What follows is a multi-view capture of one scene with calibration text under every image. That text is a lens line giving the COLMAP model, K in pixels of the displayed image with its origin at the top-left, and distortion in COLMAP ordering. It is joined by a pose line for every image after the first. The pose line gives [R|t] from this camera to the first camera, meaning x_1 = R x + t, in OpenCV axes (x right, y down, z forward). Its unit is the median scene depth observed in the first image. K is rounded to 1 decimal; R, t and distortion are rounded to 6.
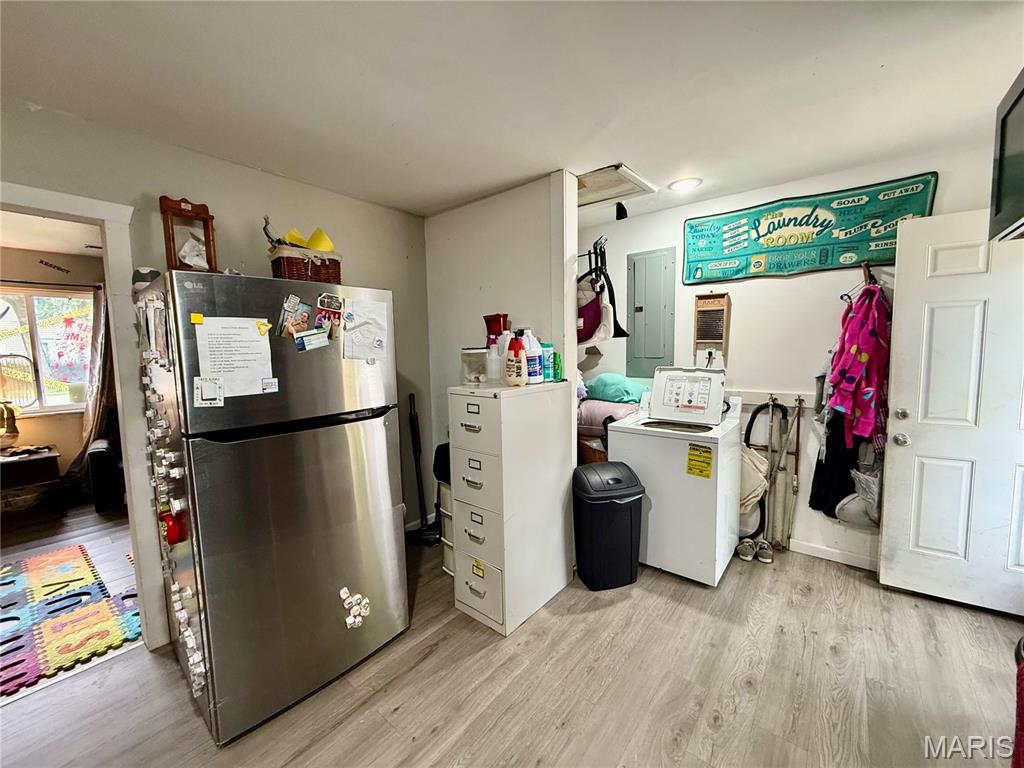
lens RADIAL K [[409.0, 0, 509.7], [0, 409.0, 382.5], [0, 0, 1]] dist [-0.000968, -0.000047]
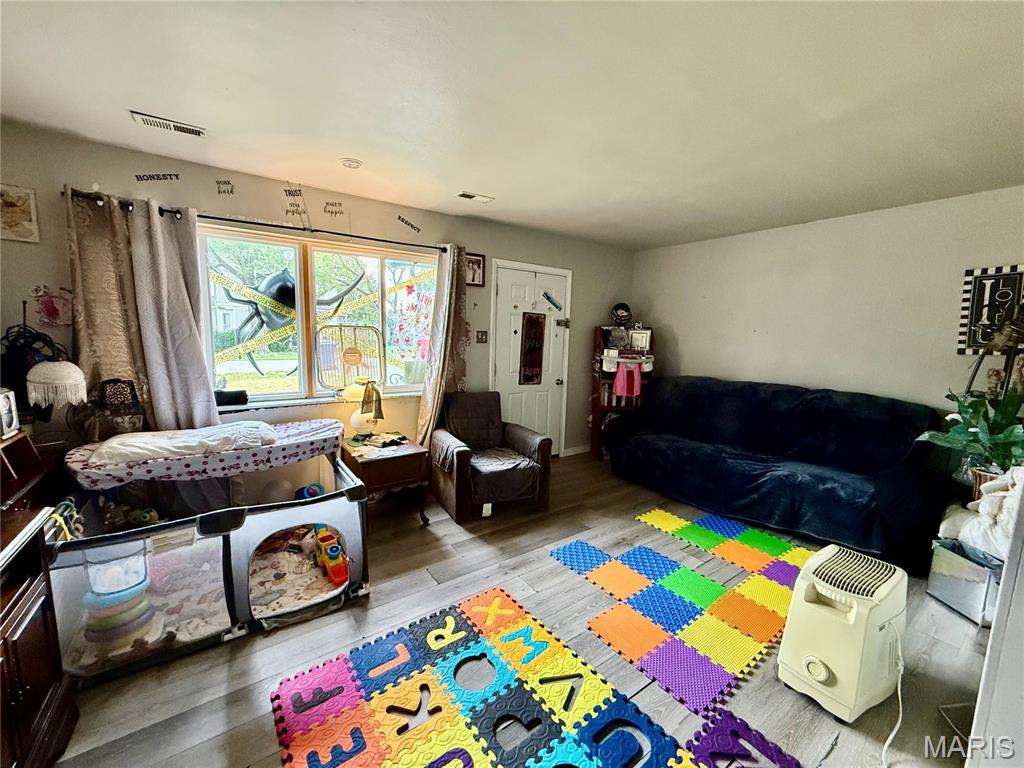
lens RADIAL K [[409.0, 0, 510.8], [0, 409.0, 385.0], [0, 0, 1]] dist [-0.000968, -0.000047]
pose [[0.961746, 0.075950, -0.263206, -0.836433], [-0.064533, 0.996572, 0.051766, -0.009926], [0.266235, -0.032800, 0.963350, 0.287721]]
